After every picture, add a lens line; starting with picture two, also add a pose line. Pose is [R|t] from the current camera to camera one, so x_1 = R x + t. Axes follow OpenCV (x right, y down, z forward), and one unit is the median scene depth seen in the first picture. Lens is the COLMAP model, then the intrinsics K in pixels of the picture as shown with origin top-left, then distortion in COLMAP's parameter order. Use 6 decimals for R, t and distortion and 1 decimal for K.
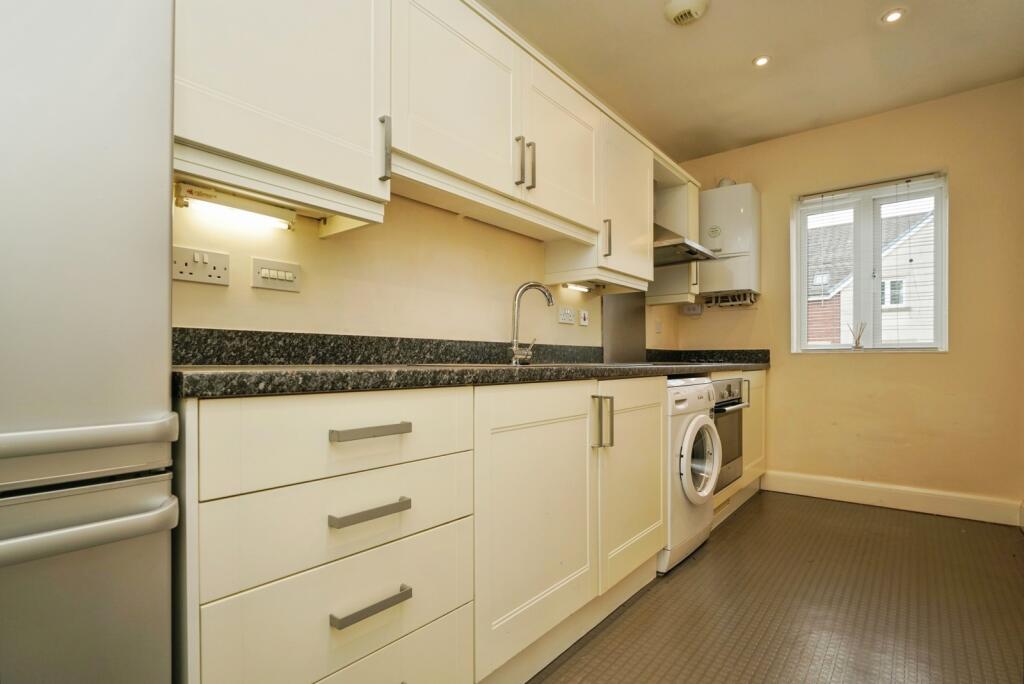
lens RADIAL K [[481.7, 0, 518.6], [0, 481.7, 351.6], [0, 0, 1]] dist [-0.000180, -0.000195]
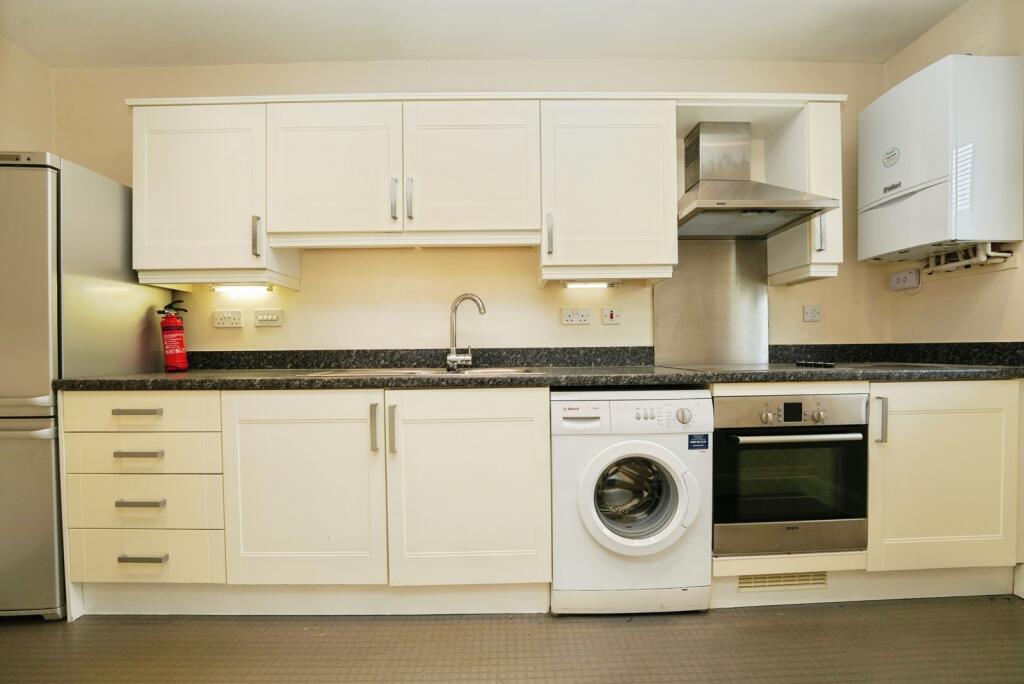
lens RADIAL K [[424.5, 0, 511.8], [0, 424.5, 341.5], [0, 0, 1]] dist [-0.027439, 0.004940]
pose [[0.657323, -0.022743, -0.753265, 1.007885], [0.024918, 0.999654, -0.008438, -0.031831], [0.753197, -0.013224, 0.657663, 0.547638]]
